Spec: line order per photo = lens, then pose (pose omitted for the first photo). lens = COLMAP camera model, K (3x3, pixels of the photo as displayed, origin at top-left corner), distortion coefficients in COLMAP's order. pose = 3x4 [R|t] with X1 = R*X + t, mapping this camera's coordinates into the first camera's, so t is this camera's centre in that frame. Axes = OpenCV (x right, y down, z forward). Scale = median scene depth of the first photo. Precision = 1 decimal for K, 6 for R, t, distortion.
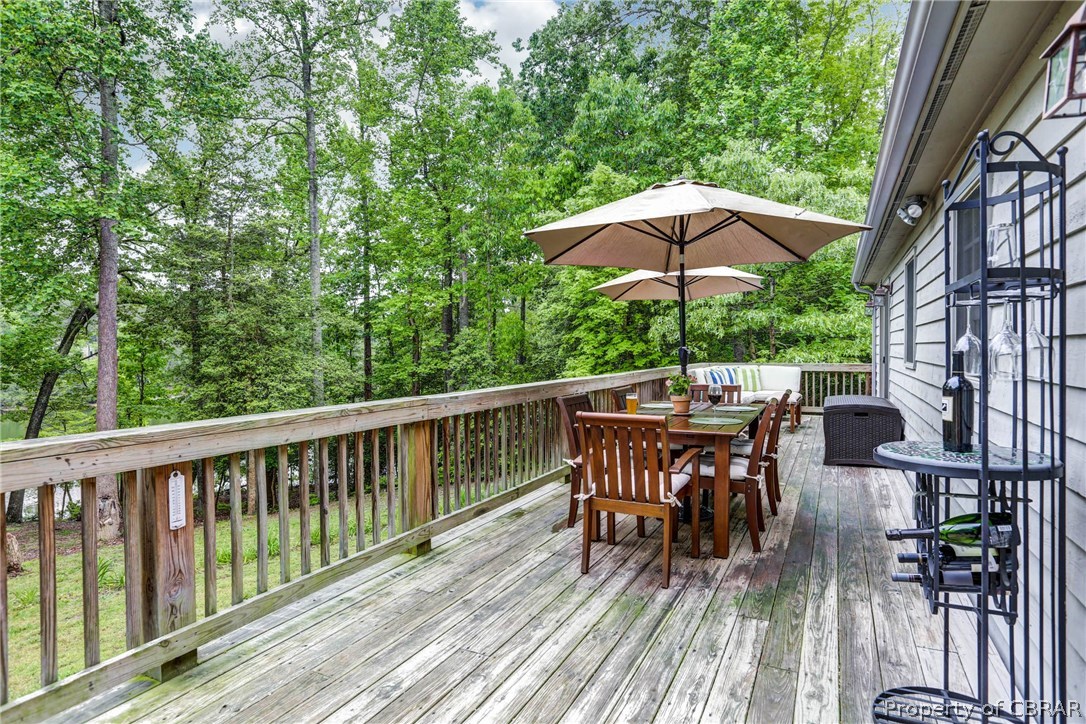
lens RADIAL K [[599.7, 0, 546.2], [0, 599.7, 354.8], [0, 0, 1]] dist [-0.027660, 0.000145]
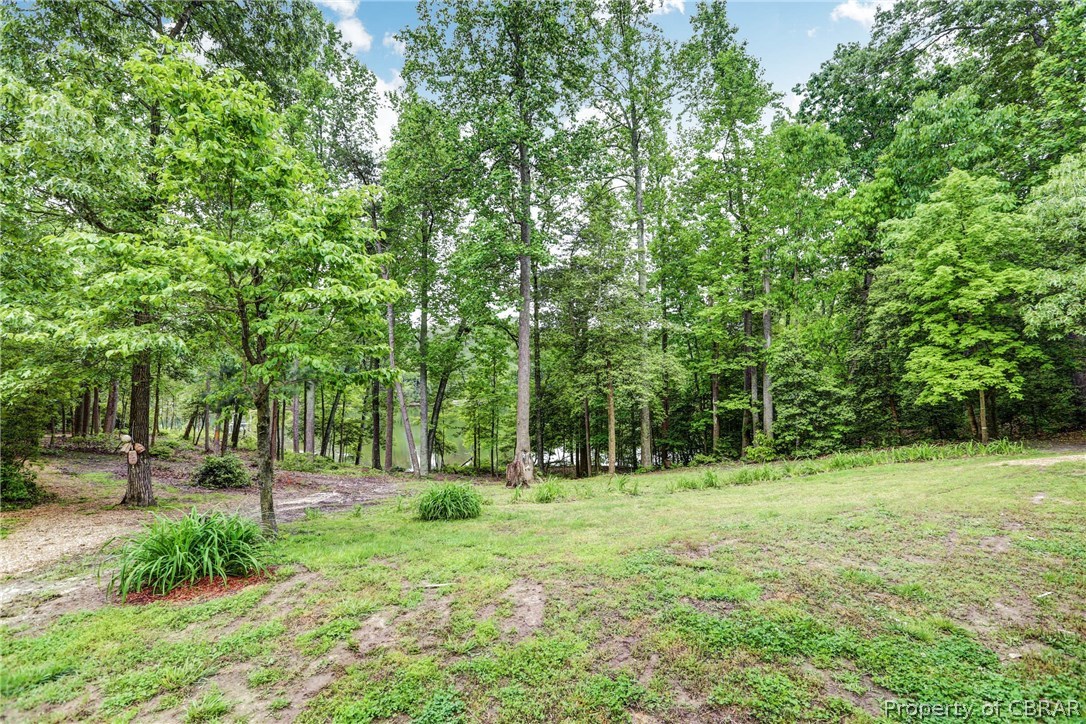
lens RADIAL K [[501.7, 0, 541.9], [0, 501.7, 362.5], [0, 0, 1]] dist [-0.046304, 0.015917]
pose [[0.914071, -0.000575, -0.405555, -0.239795], [-0.005871, 0.999875, -0.014649, 0.052934], [0.405512, 0.015771, 0.913953, -0.127591]]
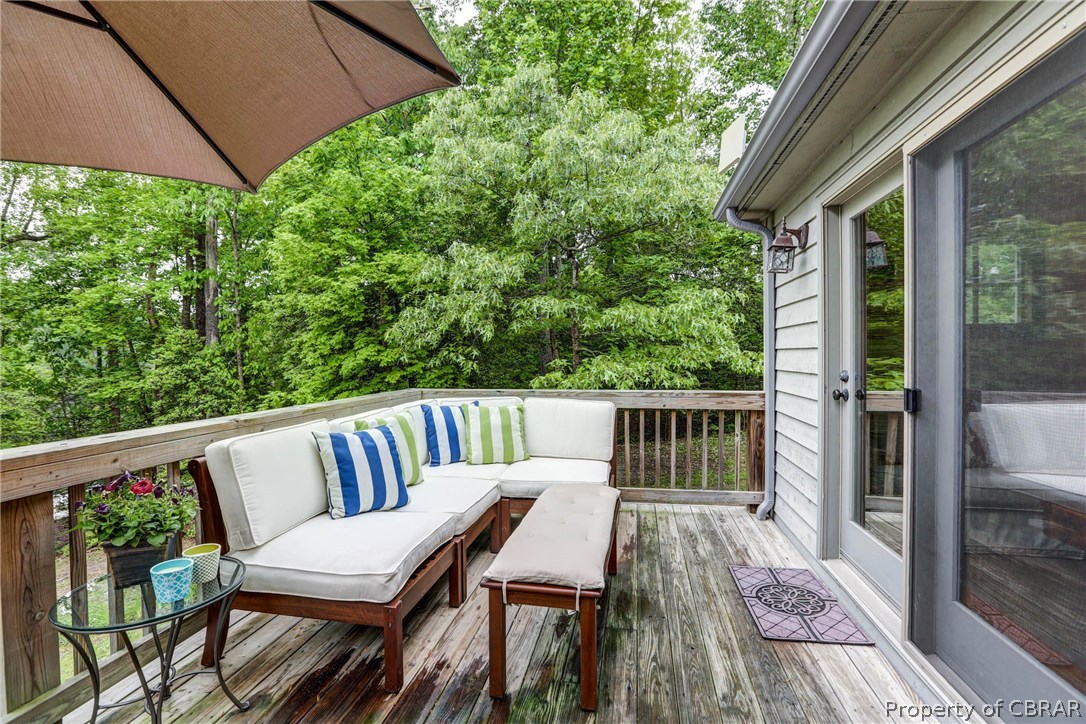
lens RADIAL K [[501.7, 0, 542.2], [0, 501.7, 361.7], [0, 0, 1]] dist [-0.046304, 0.015917]
pose [[0.963840, -0.003149, 0.266463, 0.171667], [0.003101, 0.999995, 0.000599, -0.004890], [-0.266464, 0.000249, 0.963845, 0.408301]]
